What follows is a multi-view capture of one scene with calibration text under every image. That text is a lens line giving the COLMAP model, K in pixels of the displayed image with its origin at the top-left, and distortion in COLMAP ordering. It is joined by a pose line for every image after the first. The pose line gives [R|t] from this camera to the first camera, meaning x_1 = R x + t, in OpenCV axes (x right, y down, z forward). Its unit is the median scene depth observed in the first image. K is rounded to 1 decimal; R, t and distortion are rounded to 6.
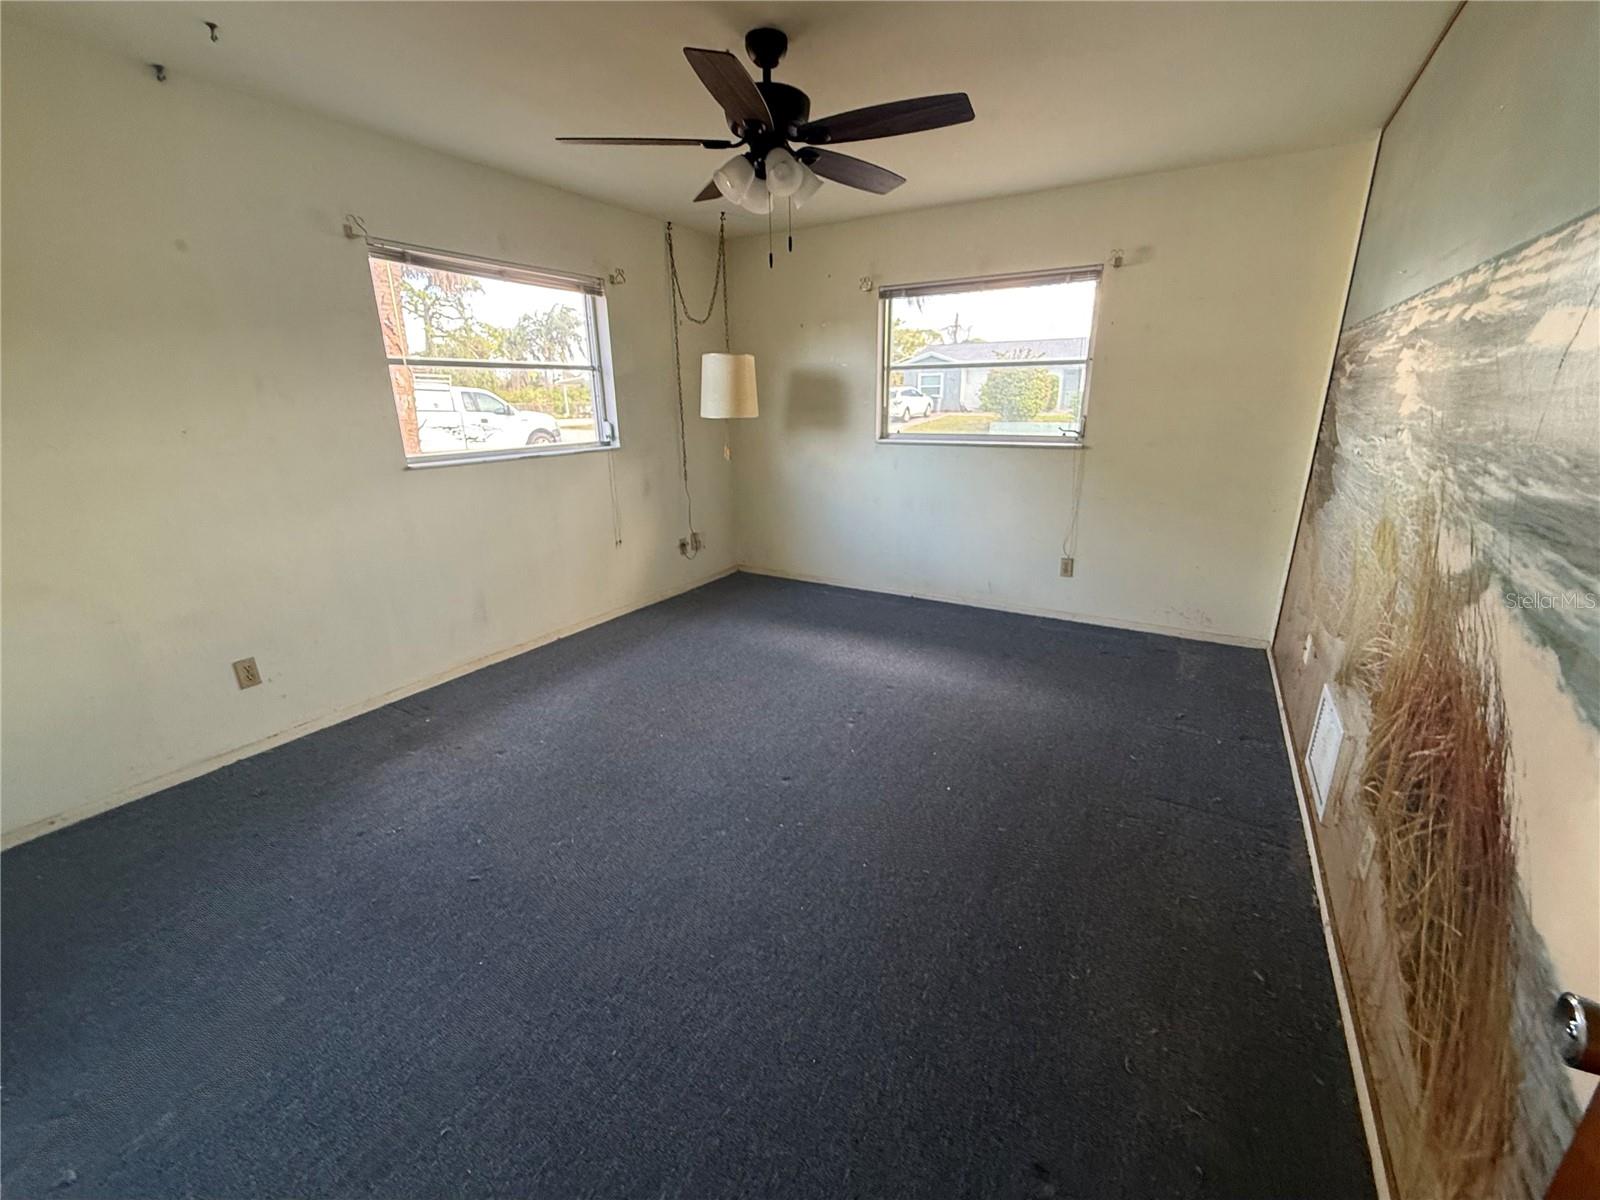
lens RADIAL K [[653.7, 0, 806.0], [0, 653.7, 596.4], [0, 0, 1]] dist [0.003396, 0.000173]
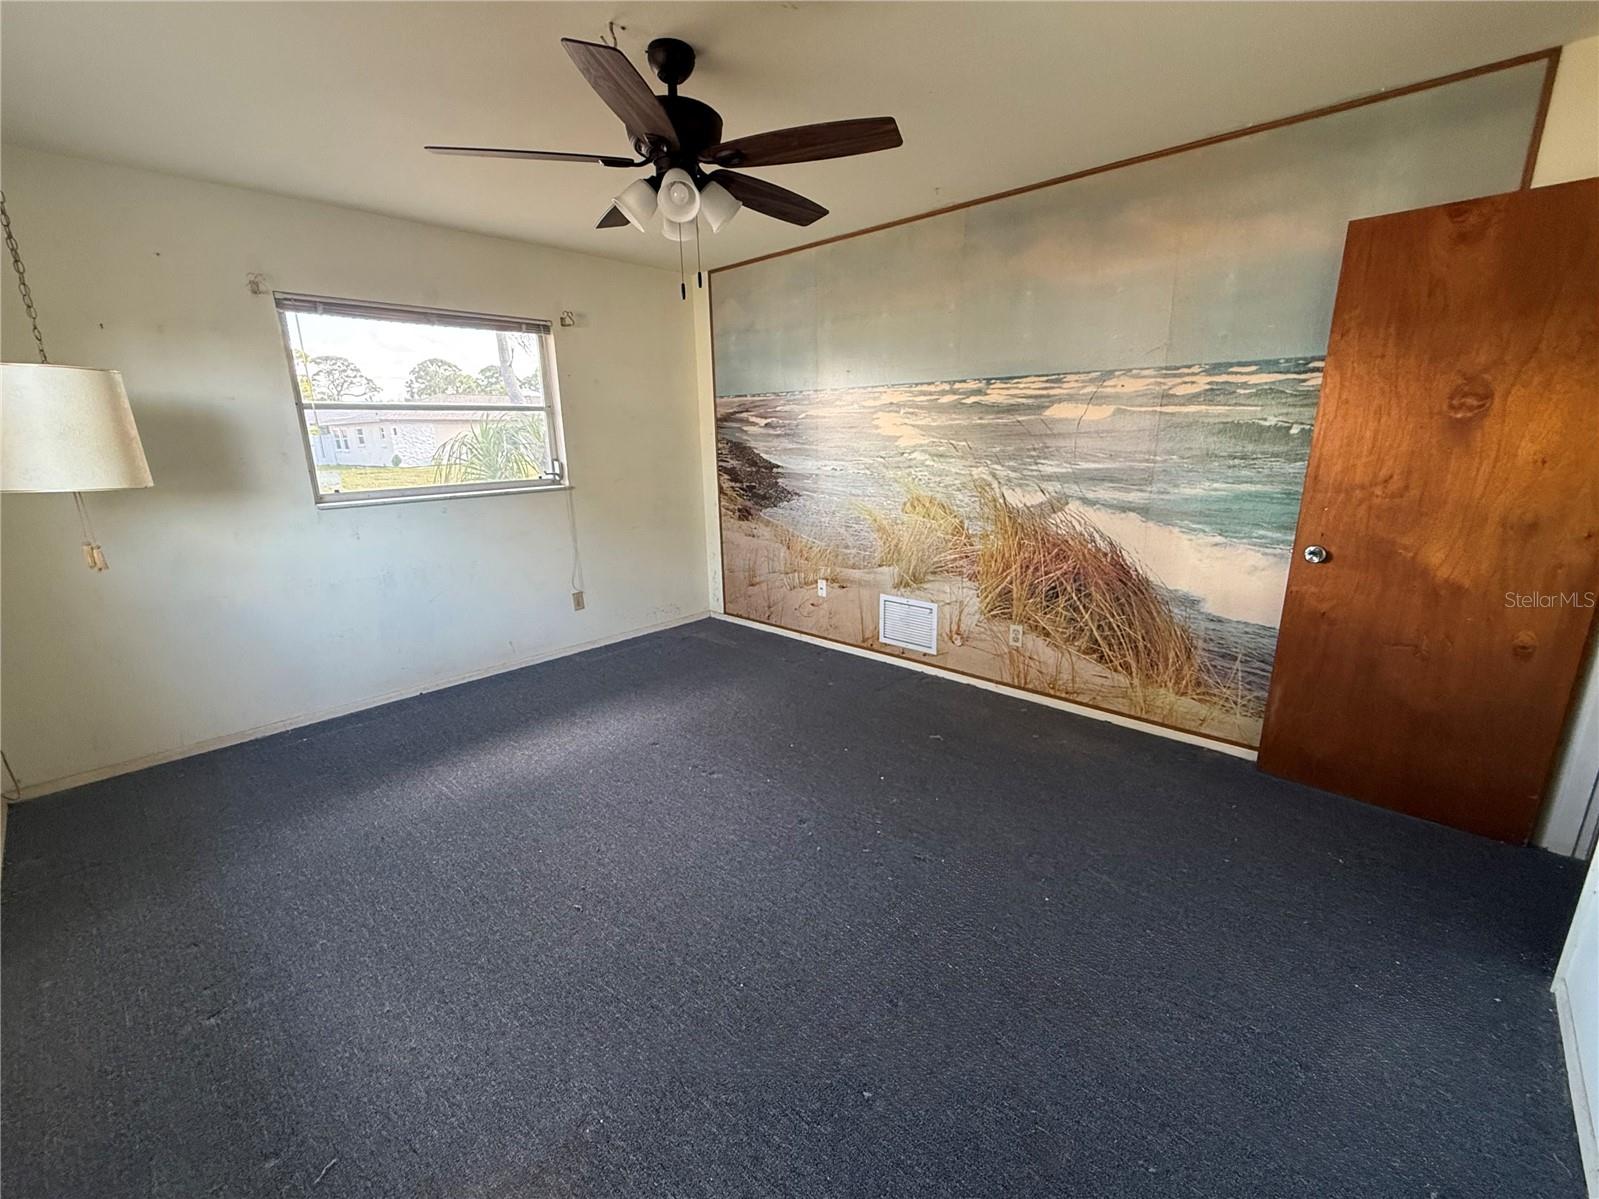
lens RADIAL K [[653.3, 0, 805.5], [0, 653.3, 595.9], [0, 0, 1]] dist [0.003396, 0.000173]
pose [[0.232328, -0.236104, 0.943546, -0.637187], [0.298411, 0.940607, 0.161891, -0.143812], [-0.925729, 0.243952, 0.288985, 0.454766]]
